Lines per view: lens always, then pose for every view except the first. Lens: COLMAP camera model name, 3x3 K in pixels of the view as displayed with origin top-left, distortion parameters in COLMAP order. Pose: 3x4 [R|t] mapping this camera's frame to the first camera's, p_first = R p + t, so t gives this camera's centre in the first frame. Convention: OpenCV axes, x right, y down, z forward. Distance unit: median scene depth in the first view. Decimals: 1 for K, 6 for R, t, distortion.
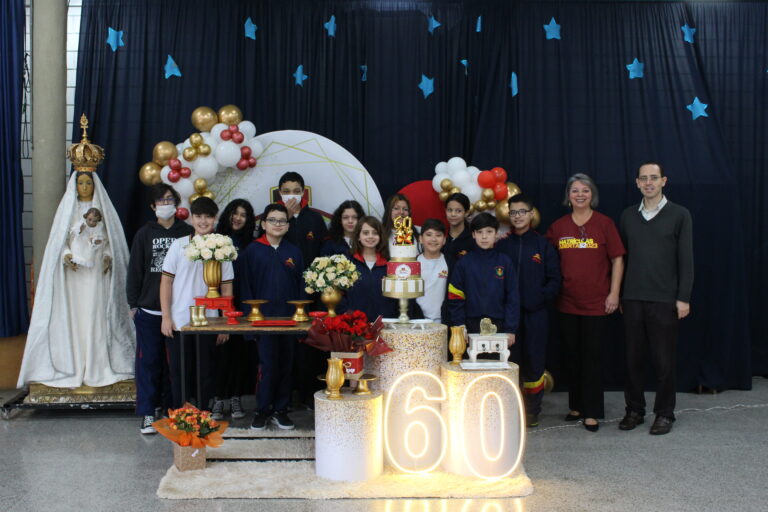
lens RADIAL K [[841.4, 0, 384.0], [0, 841.4, 256.0], [0, 0, 1]] dist [-0.127236, 0.135388]
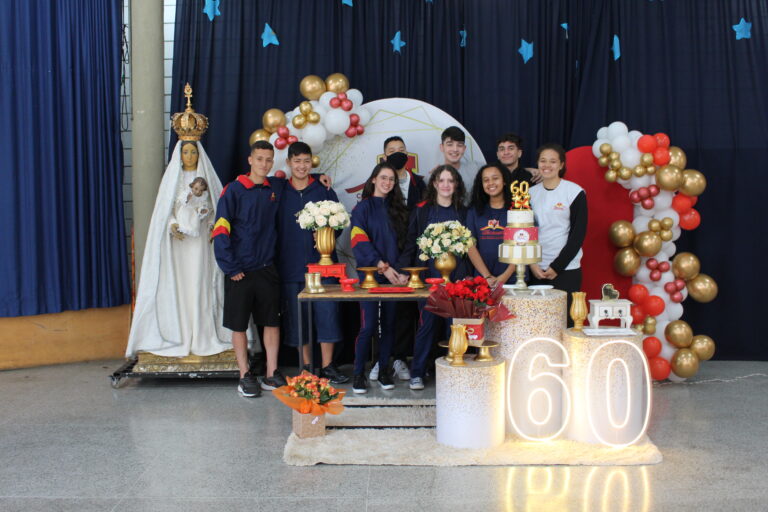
lens RADIAL K [[841.4, 0, 384.0], [0, 841.4, 256.0], [0, 0, 1]] dist [-0.127236, 0.135388]
pose [[0.997836, -0.005503, -0.065514, -0.071612], [0.007408, 0.999556, 0.028878, 0.010889], [0.065326, -0.029300, 0.997434, 0.010187]]
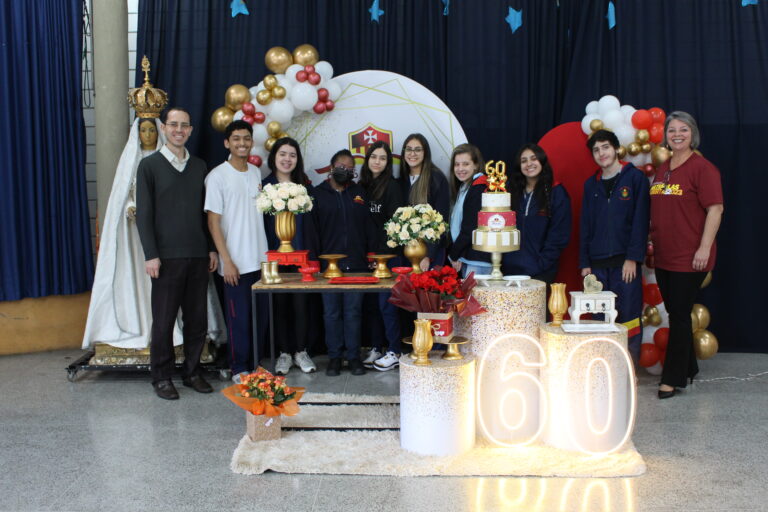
lens RADIAL K [[841.4, 0, 384.0], [0, 841.4, 256.0], [0, 0, 1]] dist [-0.127236, 0.135388]
pose [[0.996530, -0.003280, -0.083175, -0.021724], [0.008073, 0.998321, 0.057352, 0.001935], [0.082847, -0.057824, 0.994883, 0.095402]]
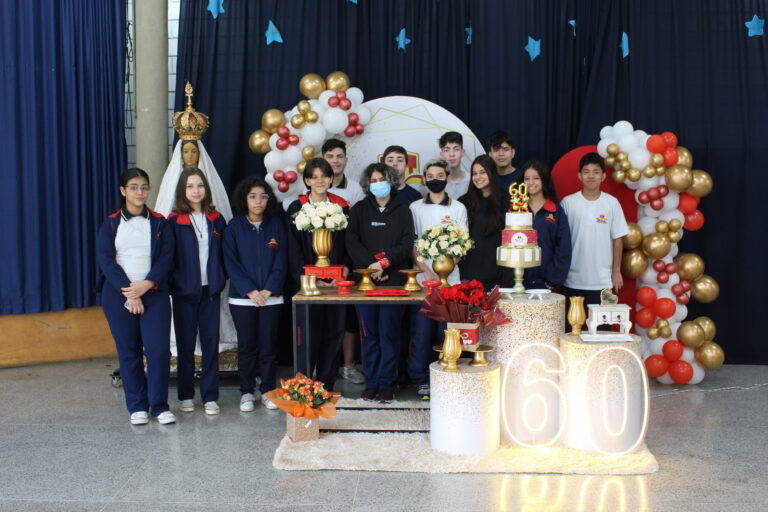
lens RADIAL K [[841.4, 0, 384.0], [0, 841.4, 256.0], [0, 0, 1]] dist [-0.127236, 0.135388]
pose [[0.995561, 0.000721, -0.094118, -0.040428], [0.002830, 0.999289, 0.037588, 0.000261], [0.094078, -0.037687, 0.994851, 0.023935]]
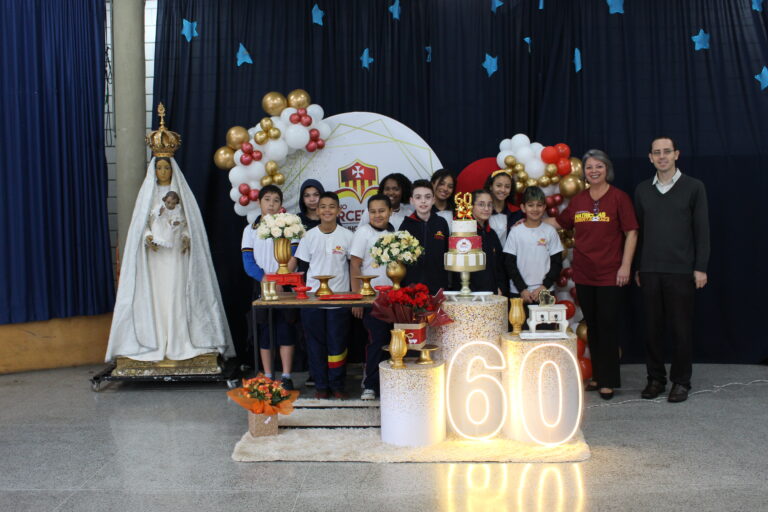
lens RADIAL K [[841.4, 0, 384.0], [0, 841.4, 256.0], [0, 0, 1]] dist [-0.127236, 0.135388]
pose [[0.994848, -0.014879, -0.100275, 0.027612], [0.017116, 0.999623, 0.021488, 0.007036], [0.099918, -0.023094, 0.994728, -0.036379]]
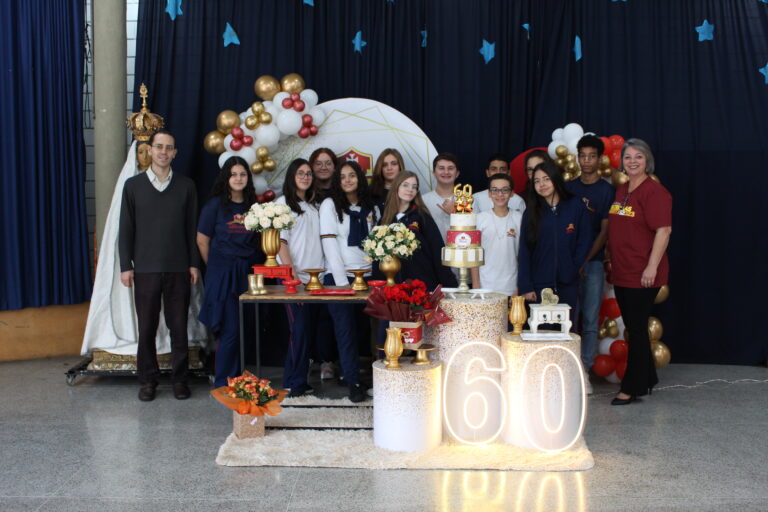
lens RADIAL K [[841.4, 0, 384.0], [0, 841.4, 256.0], [0, 0, 1]] dist [-0.127236, 0.135388]
pose [[0.997377, 0.003012, -0.072320, 0.001720], [-0.000311, 0.999303, 0.037335, 0.000050], [0.072382, -0.037215, 0.996682, 0.012507]]
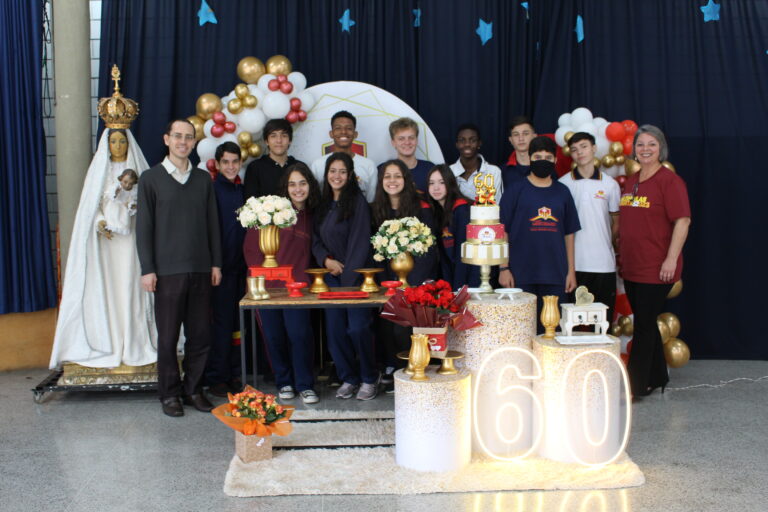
lens RADIAL K [[841.4, 0, 384.0], [0, 841.4, 256.0], [0, 0, 1]] dist [-0.127236, 0.135388]
pose [[0.999915, -0.012965, 0.001015, -0.085266], [0.012902, 0.998782, 0.047620, -0.003367], [-0.001632, -0.047603, 0.998865, 0.104689]]
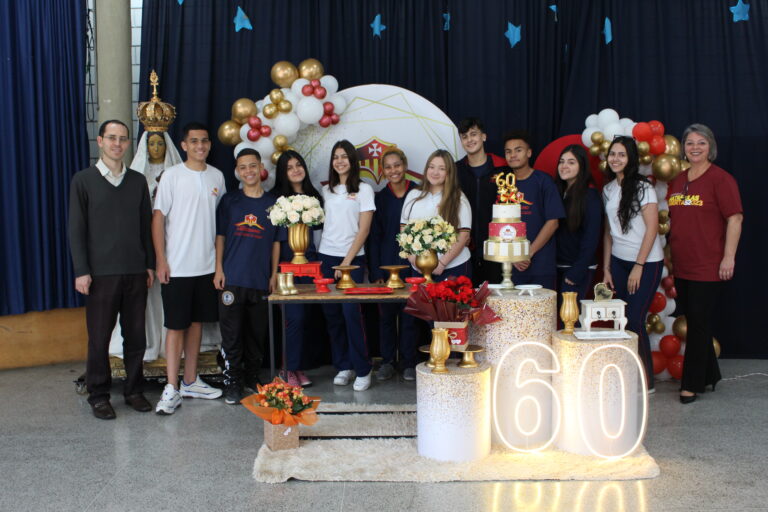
lens RADIAL K [[841.4, 0, 384.0], [0, 841.4, 256.0], [0, 0, 1]] dist [-0.127236, 0.135388]
pose [[0.998464, -0.011189, -0.054263, -0.061199], [0.013555, 0.998964, 0.043433, 0.001814], [0.053720, -0.044102, 0.997582, 0.075626]]
